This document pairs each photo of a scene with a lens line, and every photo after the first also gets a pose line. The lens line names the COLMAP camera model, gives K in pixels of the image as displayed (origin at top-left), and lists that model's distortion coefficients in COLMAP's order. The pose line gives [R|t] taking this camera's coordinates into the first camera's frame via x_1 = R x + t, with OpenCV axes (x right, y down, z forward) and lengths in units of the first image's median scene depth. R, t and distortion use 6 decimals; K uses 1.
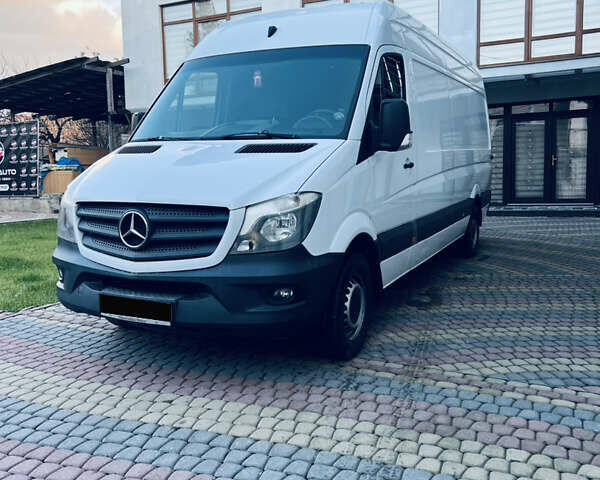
lens RADIAL K [[598.8, 0, 300.0], [0, 598.8, 240.0], [0, 0, 1]] dist [0.070722, -0.058430]
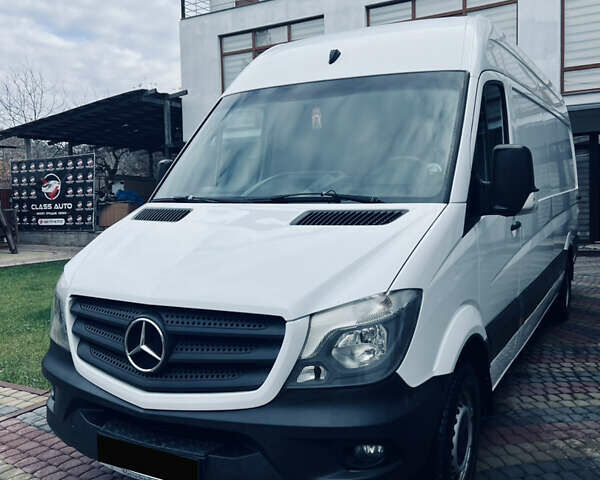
lens RADIAL K [[598.8, 0, 300.0], [0, 598.8, 240.0], [0, 0, 1]] dist [0.070722, -0.058430]
pose [[0.997899, -0.003064, -0.064717, -0.056042], [0.000120, 0.998967, -0.045447, -0.103155], [0.064789, 0.045344, 0.996868, 0.322924]]
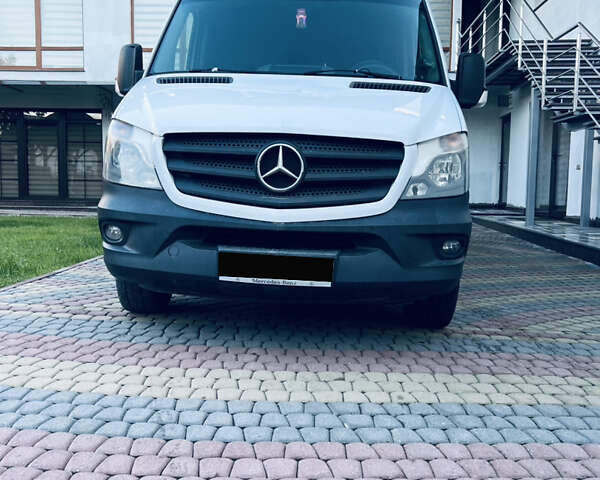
lens RADIAL K [[598.8, 0, 300.0], [0, 598.8, 240.0], [0, 0, 1]] dist [0.070722, -0.058430]
pose [[0.914382, -0.002065, 0.404847, -0.563219], [0.009196, 0.999835, -0.015669, 0.089048], [-0.404748, 0.018051, 0.914250, 0.271328]]
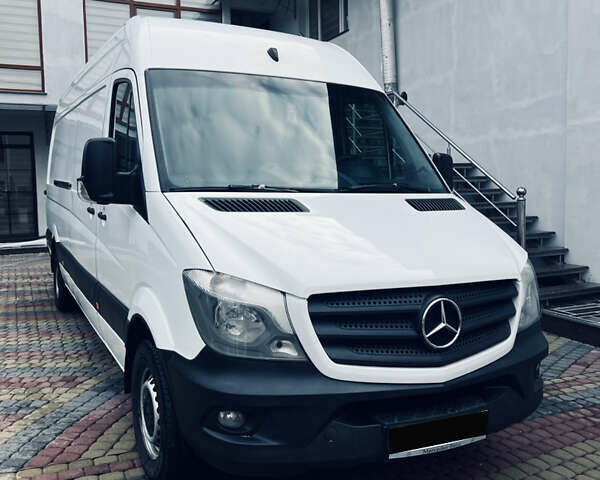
lens RADIAL K [[598.8, 0, 300.0], [0, 598.8, 240.0], [0, 0, 1]] dist [0.070722, -0.058430]
pose [[0.599857, -0.054991, 0.798215, -0.942694], [0.085306, 0.996344, 0.004534, -0.133563], [-0.795546, 0.065373, 0.602356, 0.682526]]
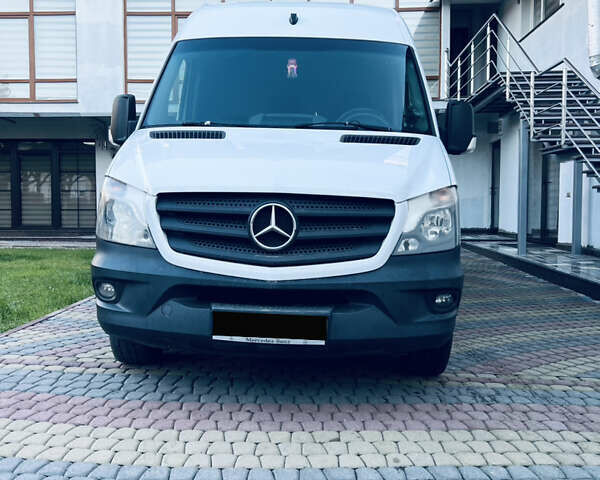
lens RADIAL K [[598.8, 0, 300.0], [0, 598.8, 240.0], [0, 0, 1]] dist [0.070722, -0.058430]
pose [[0.910285, 0.000797, 0.413981, -0.563888], [0.022019, 0.998489, -0.050339, 0.040538], [-0.413396, 0.054939, 0.908892, 0.264507]]
